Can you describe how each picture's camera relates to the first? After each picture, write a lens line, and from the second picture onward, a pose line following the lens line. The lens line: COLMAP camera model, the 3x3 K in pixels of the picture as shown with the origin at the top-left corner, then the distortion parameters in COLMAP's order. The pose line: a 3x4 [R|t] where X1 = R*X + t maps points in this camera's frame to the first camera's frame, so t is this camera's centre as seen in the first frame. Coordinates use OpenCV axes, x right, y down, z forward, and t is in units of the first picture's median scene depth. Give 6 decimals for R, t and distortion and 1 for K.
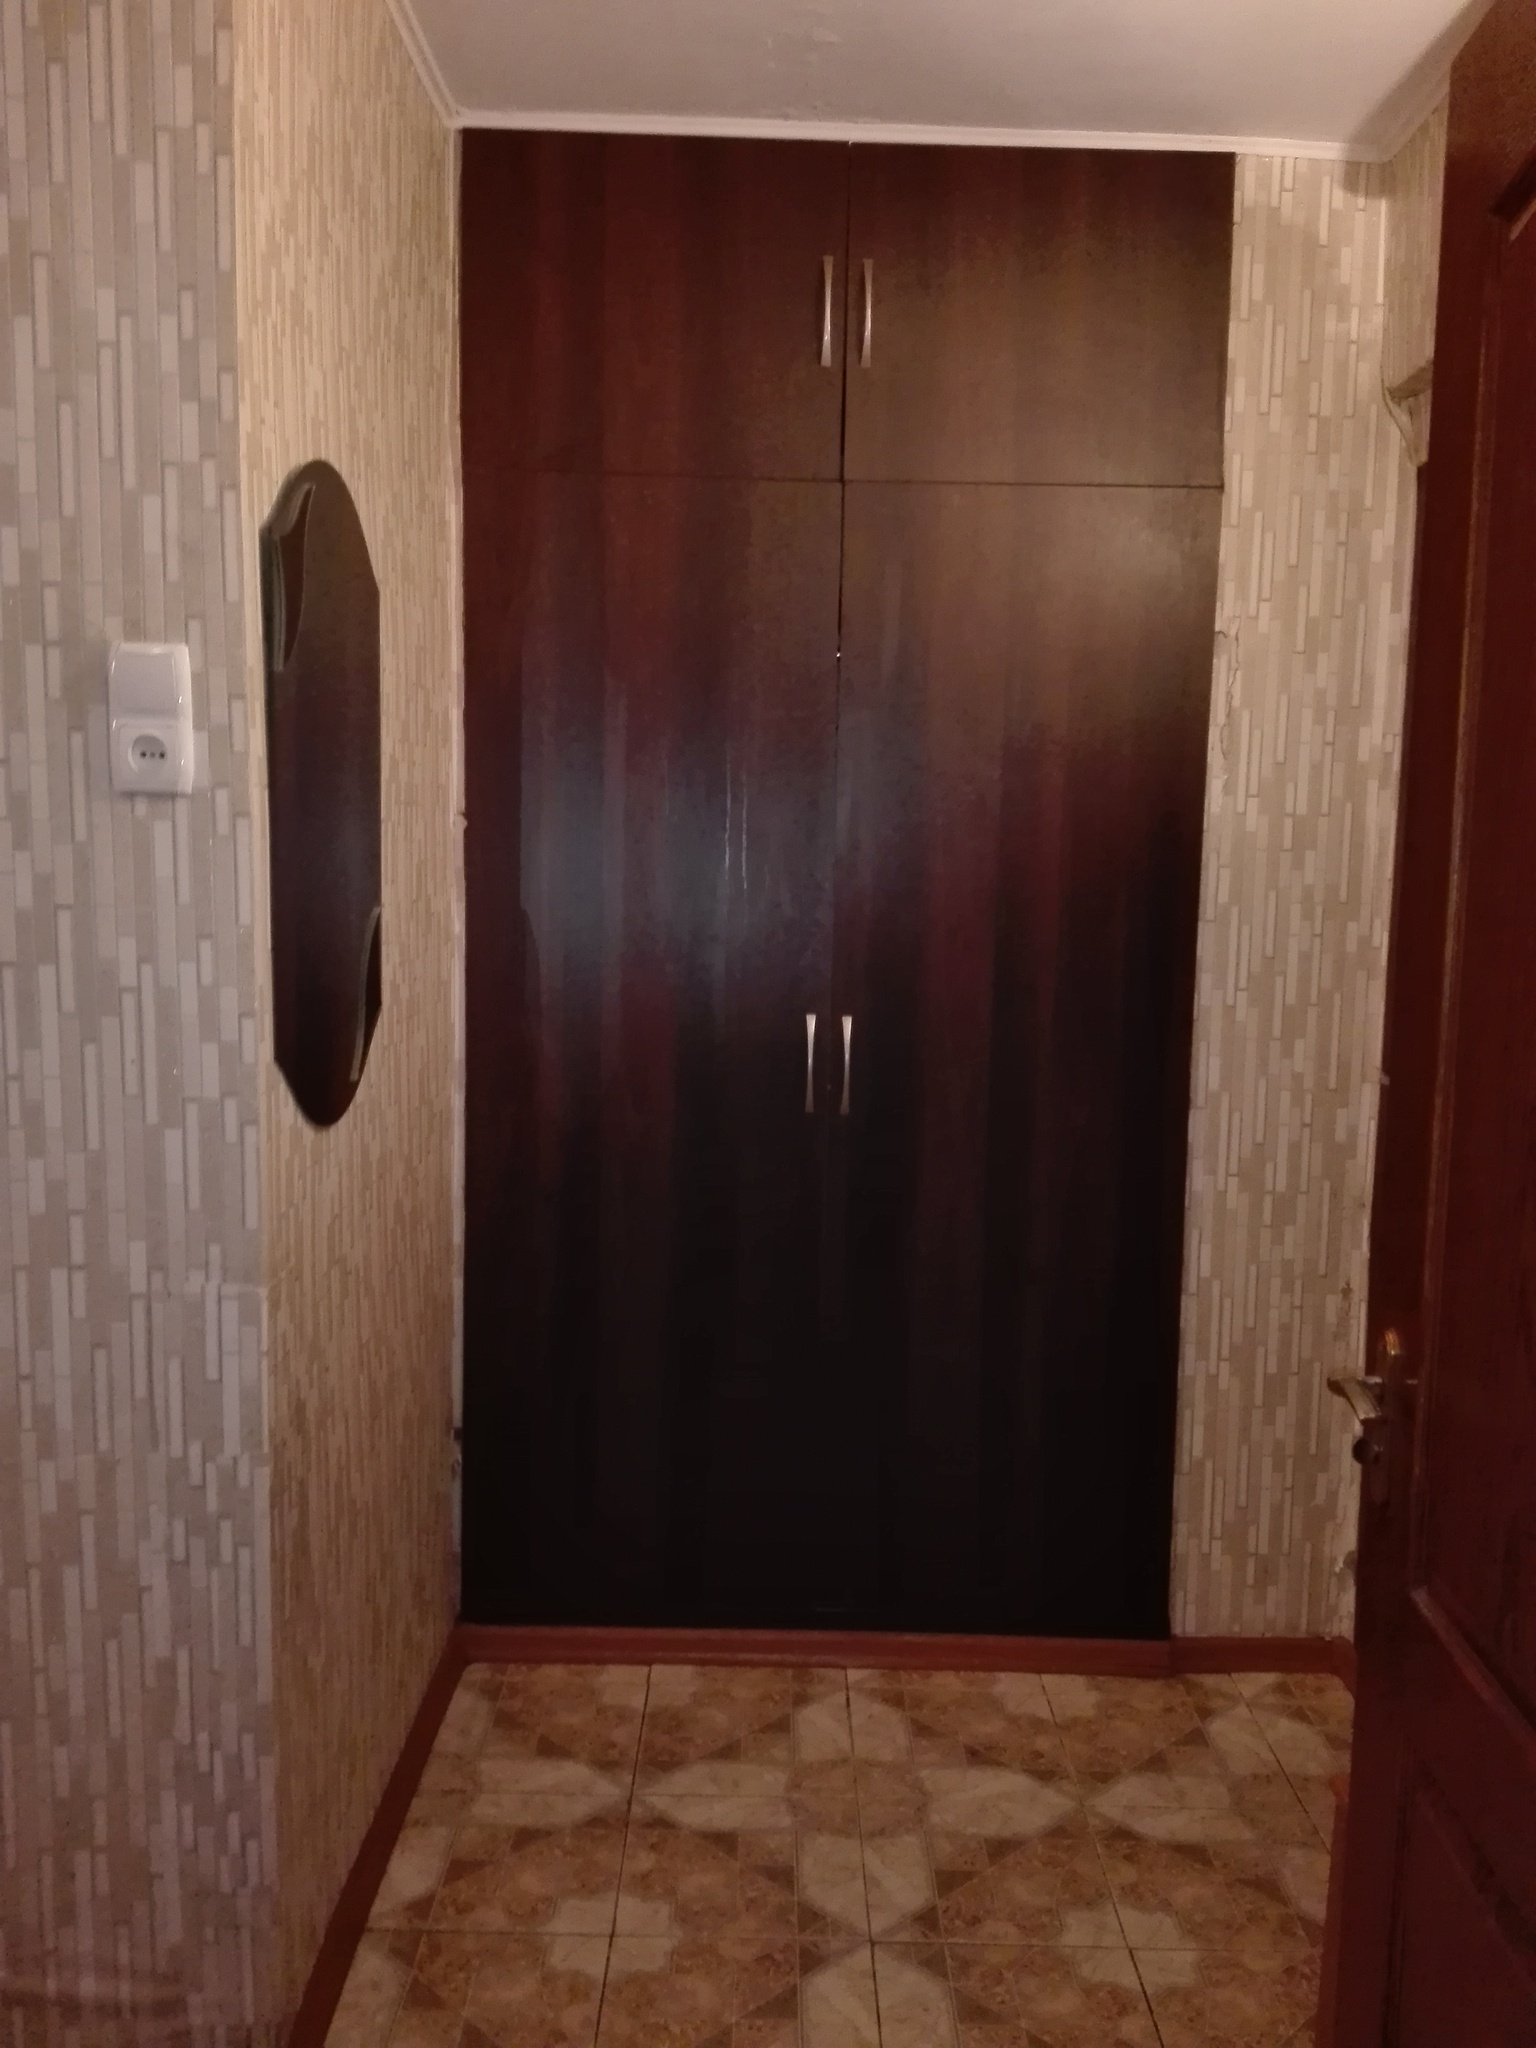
lens RADIAL K [[1665.4, 0, 768.0], [0, 1665.4, 1024.0], [0, 0, 1]] dist [-0.004585, -0.007283]
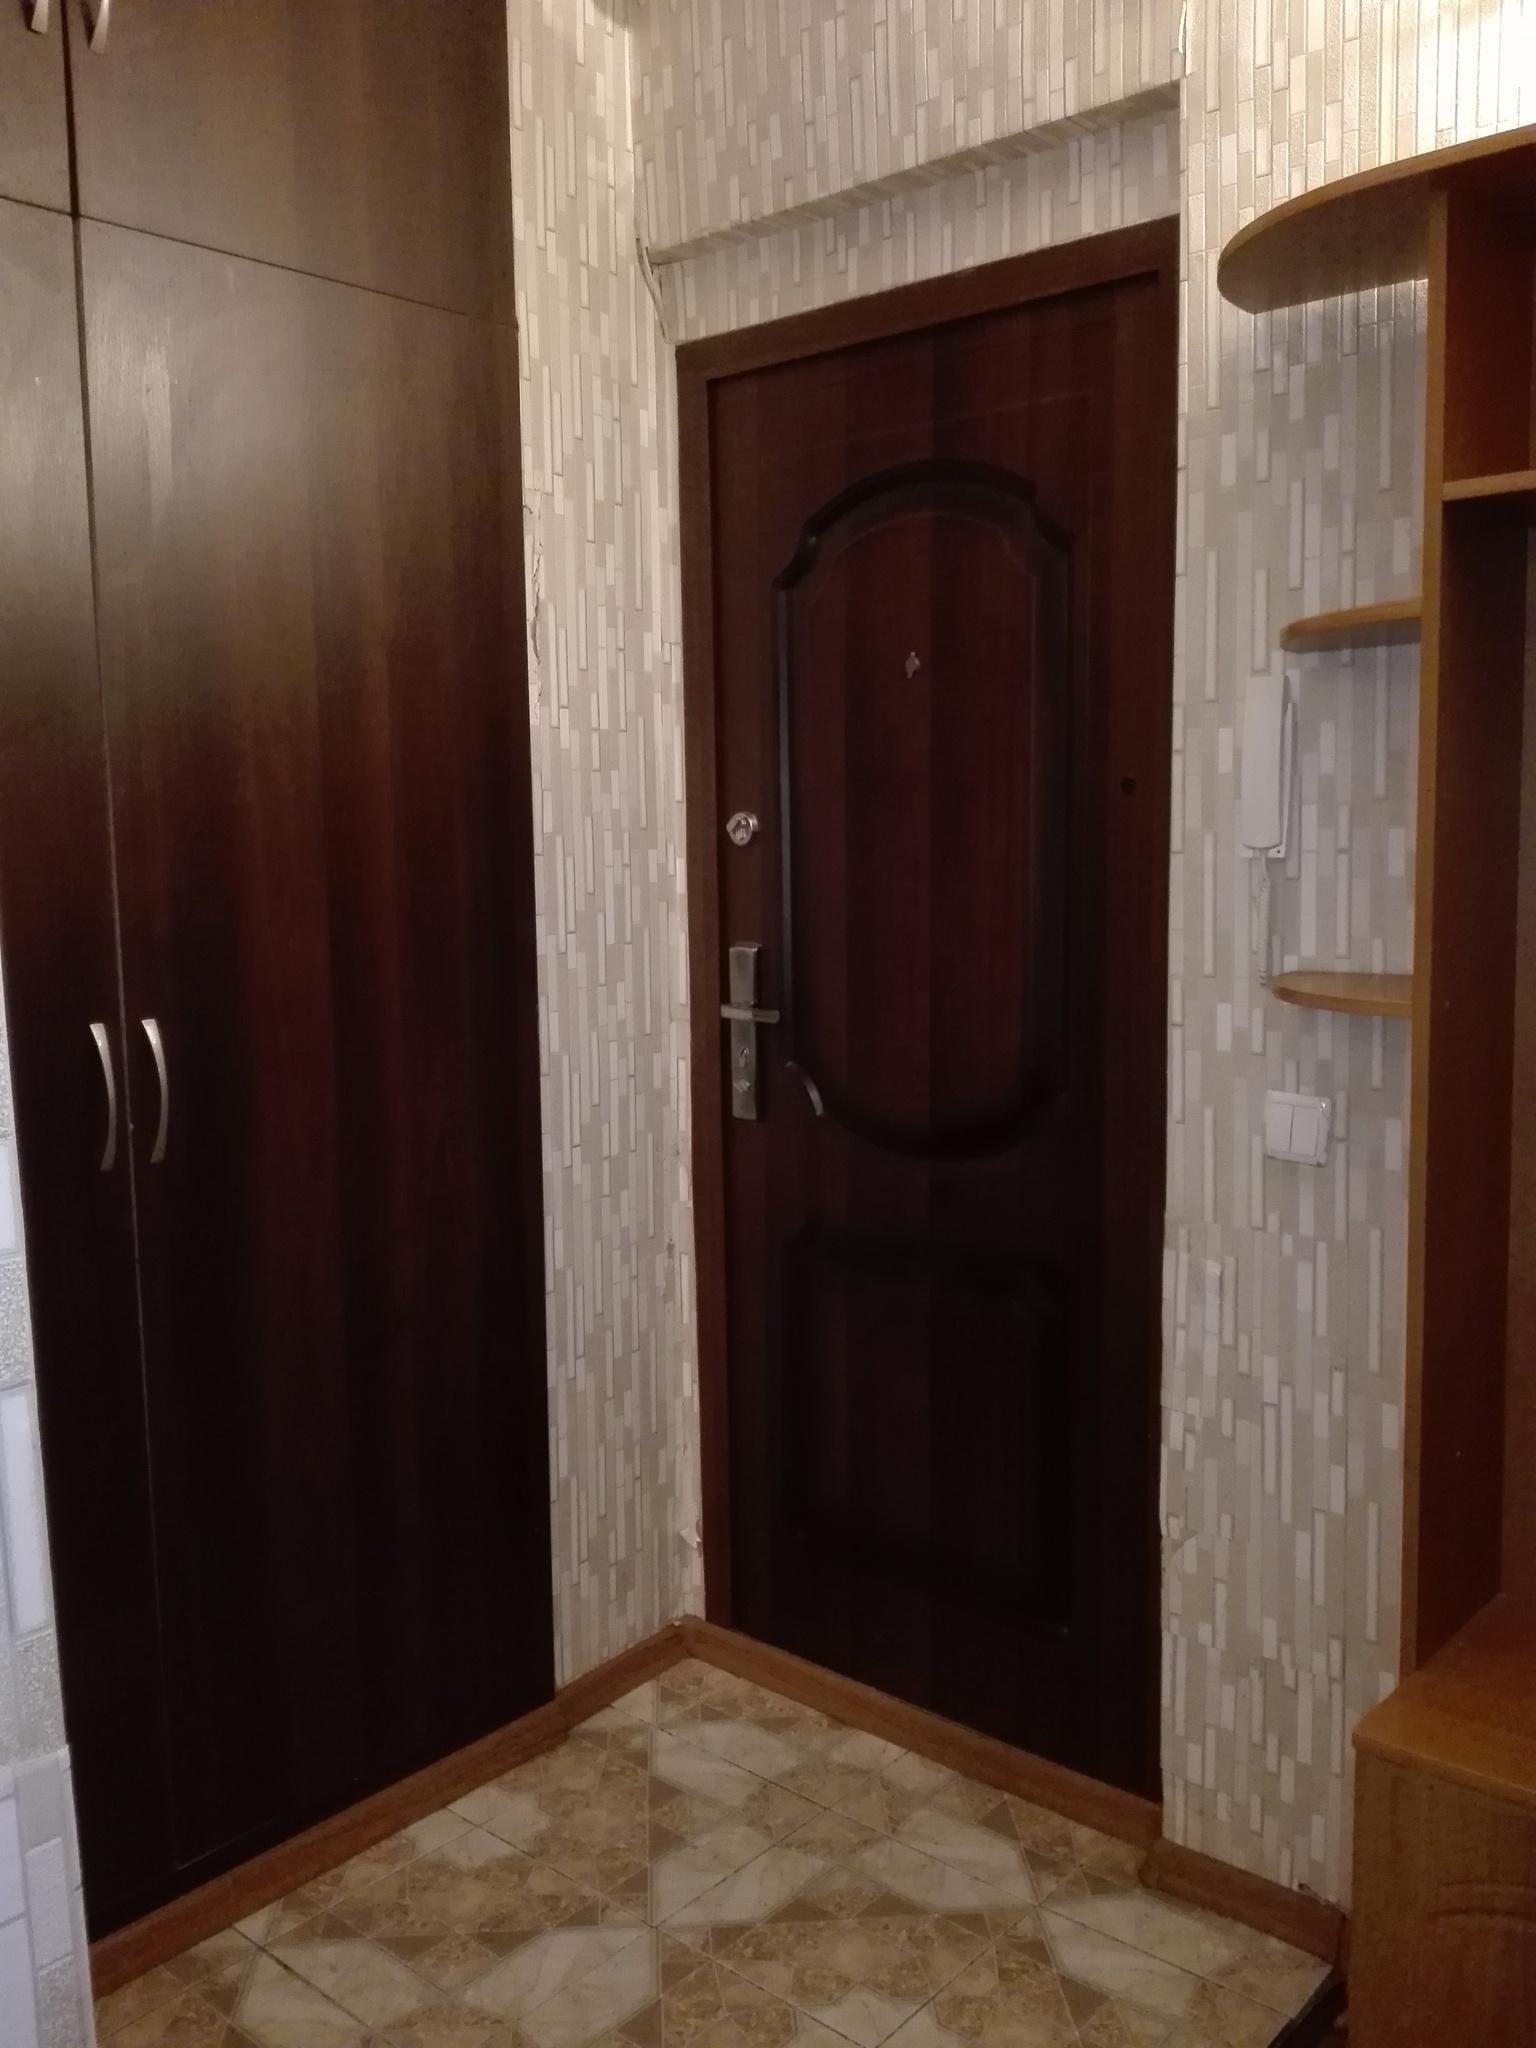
lens RADIAL K [[1671.5, 0, 768.0], [0, 1671.5, 1024.0], [0, 0, 1]] dist [0.080712, -0.157877]
pose [[0.651272, -0.123078, 0.748797, -0.309206], [0.103005, 0.991965, 0.073457, -0.027035], [-0.751821, 0.029289, 0.658716, 0.351986]]
